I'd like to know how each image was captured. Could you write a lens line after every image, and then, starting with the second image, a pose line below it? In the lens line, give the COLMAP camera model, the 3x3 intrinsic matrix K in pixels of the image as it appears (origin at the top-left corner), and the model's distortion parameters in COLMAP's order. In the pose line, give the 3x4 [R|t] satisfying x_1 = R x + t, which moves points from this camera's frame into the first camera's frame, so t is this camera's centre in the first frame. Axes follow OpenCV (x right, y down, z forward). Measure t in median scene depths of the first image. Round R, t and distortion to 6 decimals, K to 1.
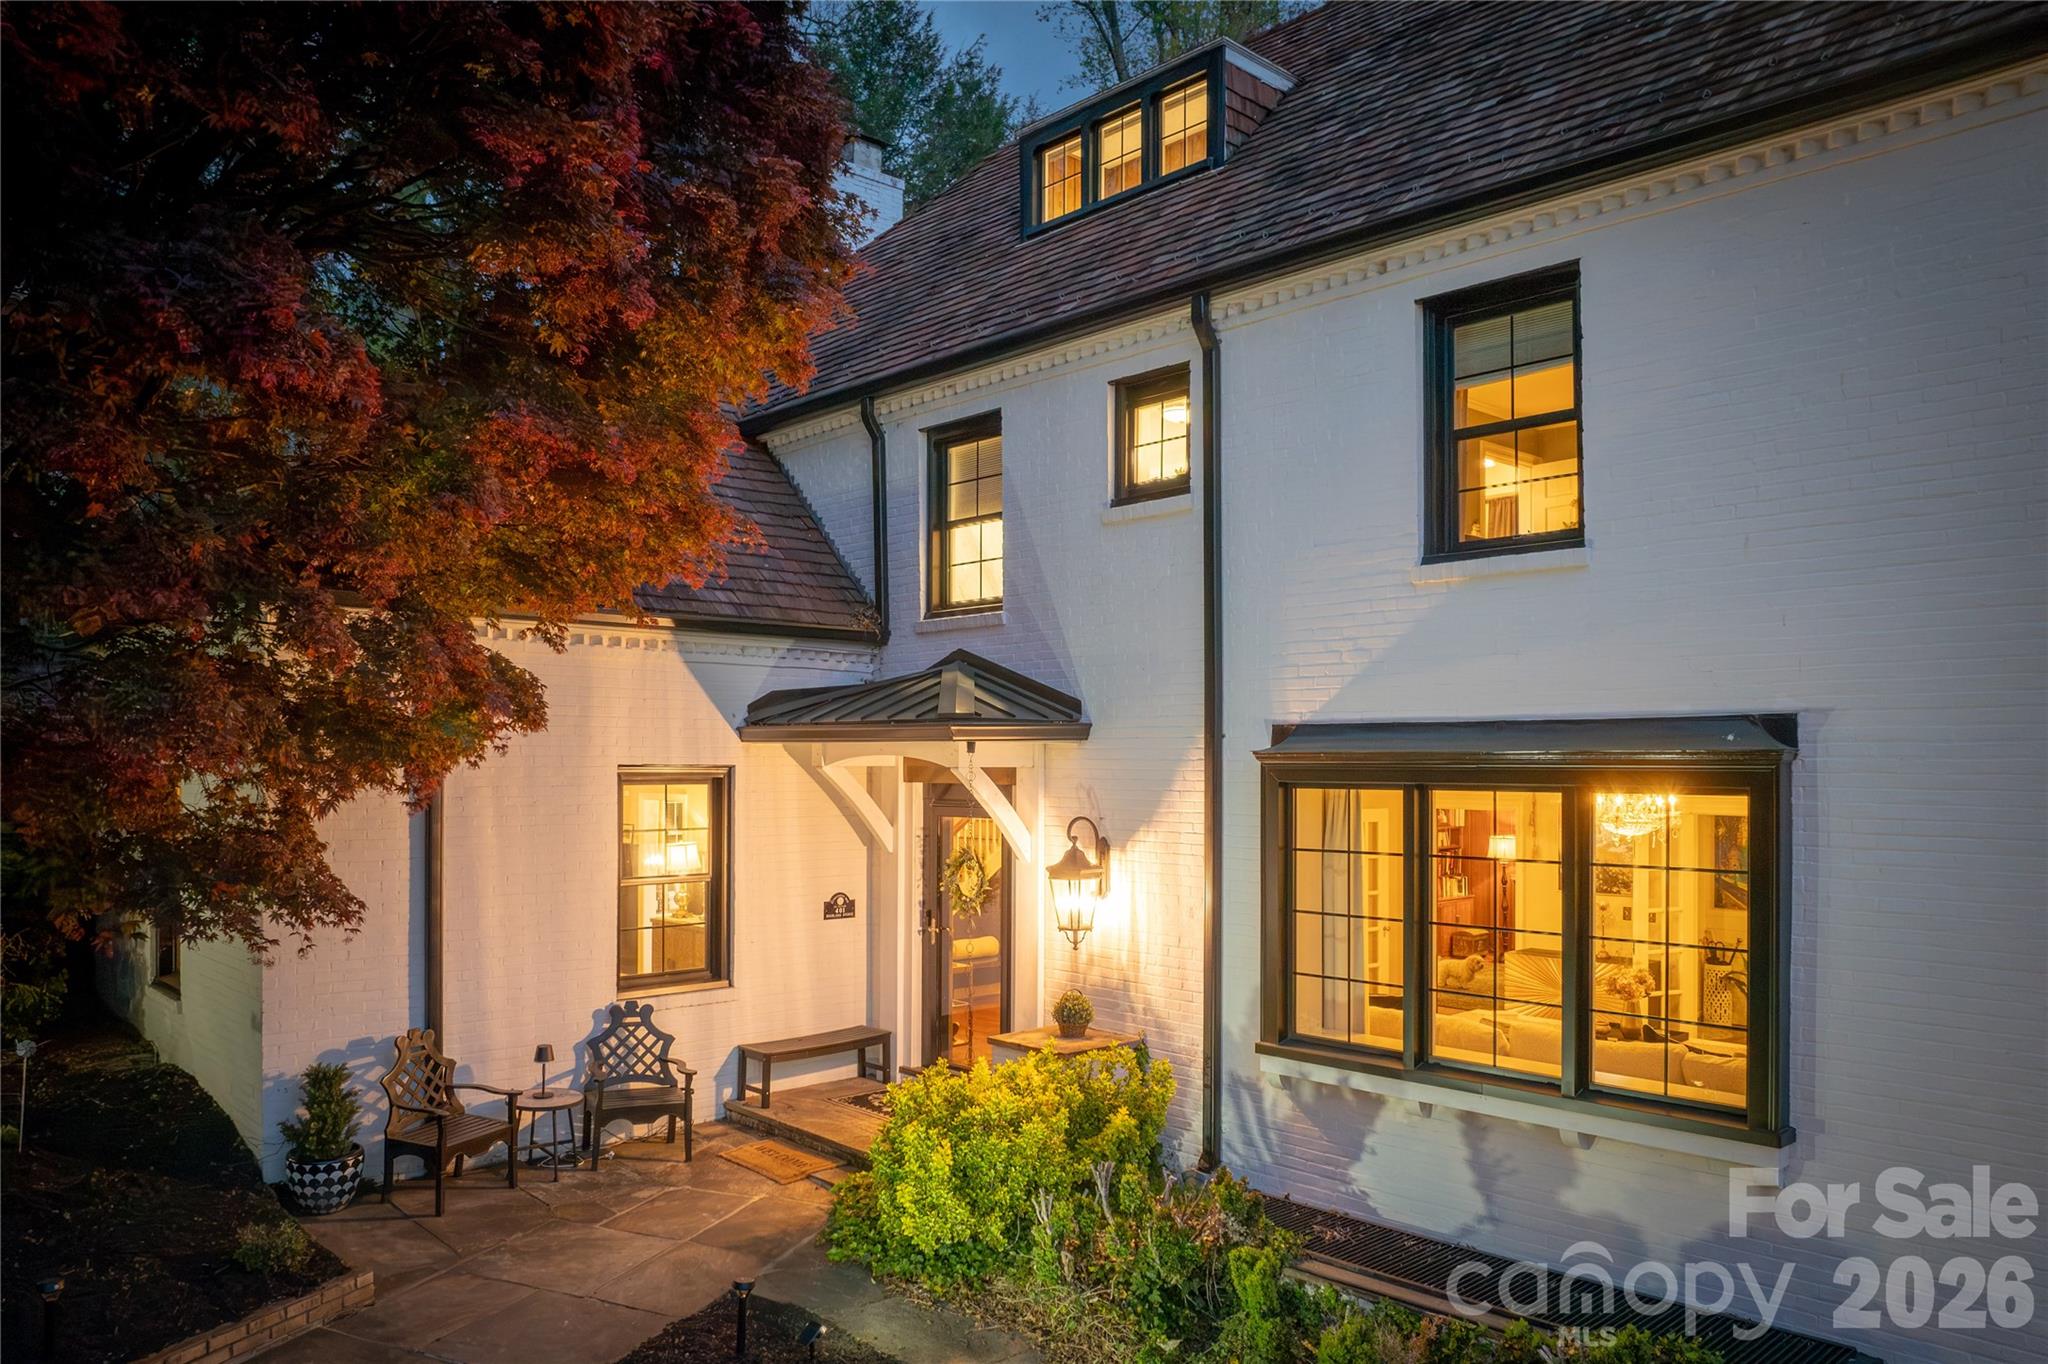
lens RADIAL K [[1432.4, 0, 1022.6], [0, 1432.4, 723.7], [0, 0, 1]] dist [-0.033394, -0.001587]
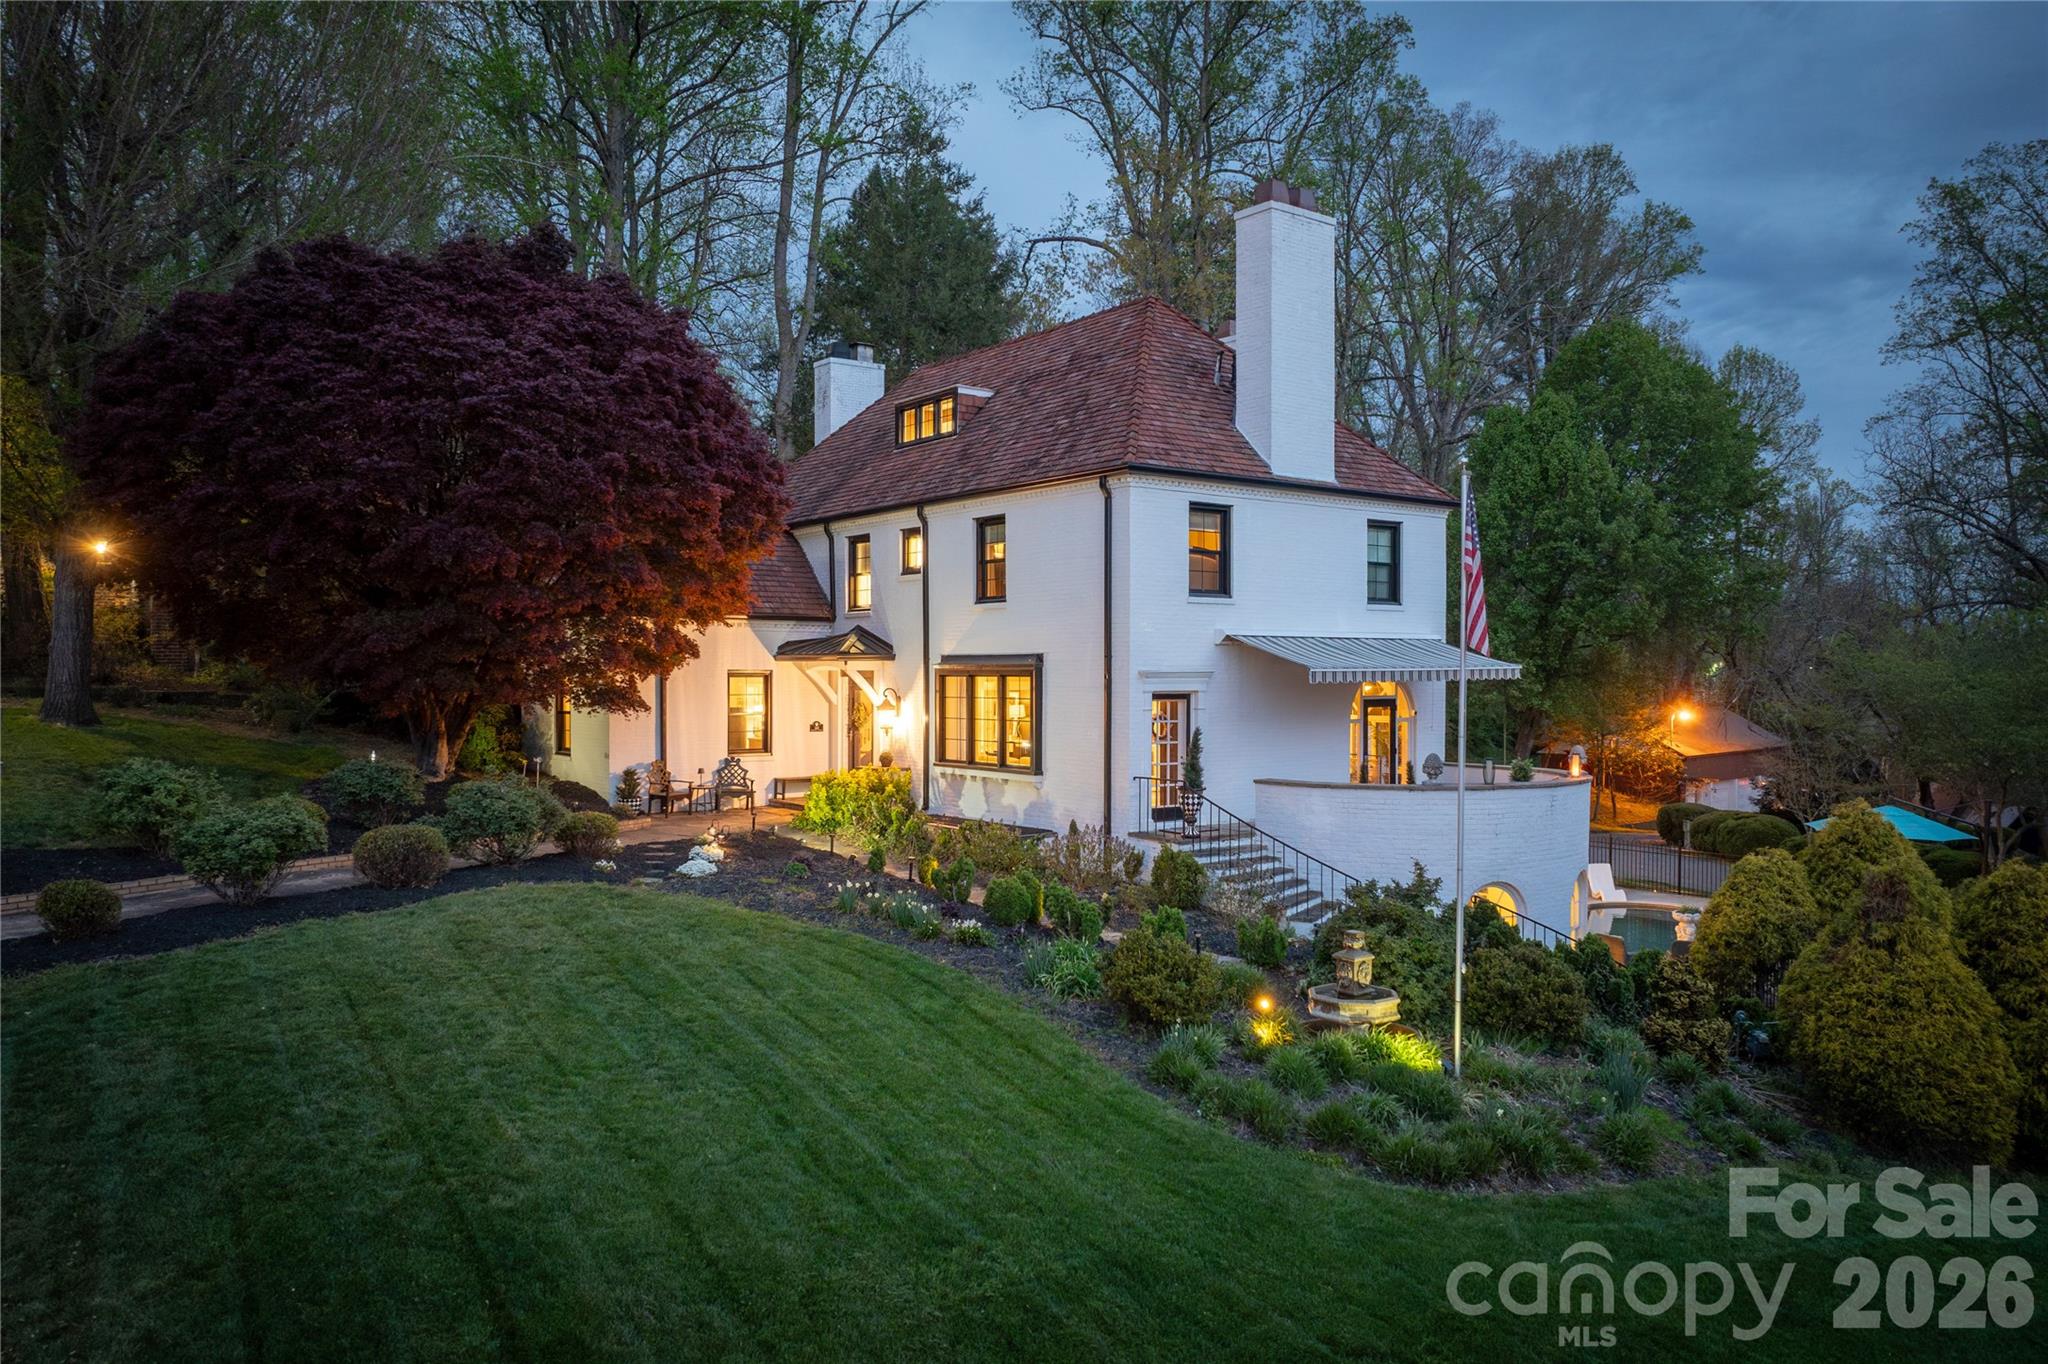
lens RADIAL K [[1446.4, 0, 1023.6], [0, 1446.4, 652.3], [0, 0, 1]] dist [-0.009229, -0.001763]
pose [[0.993763, -0.004465, -0.111422, 0.577901], [0.005520, 0.999943, 0.009164, -0.026456], [0.111374, -0.009722, 0.993731, -1.655080]]
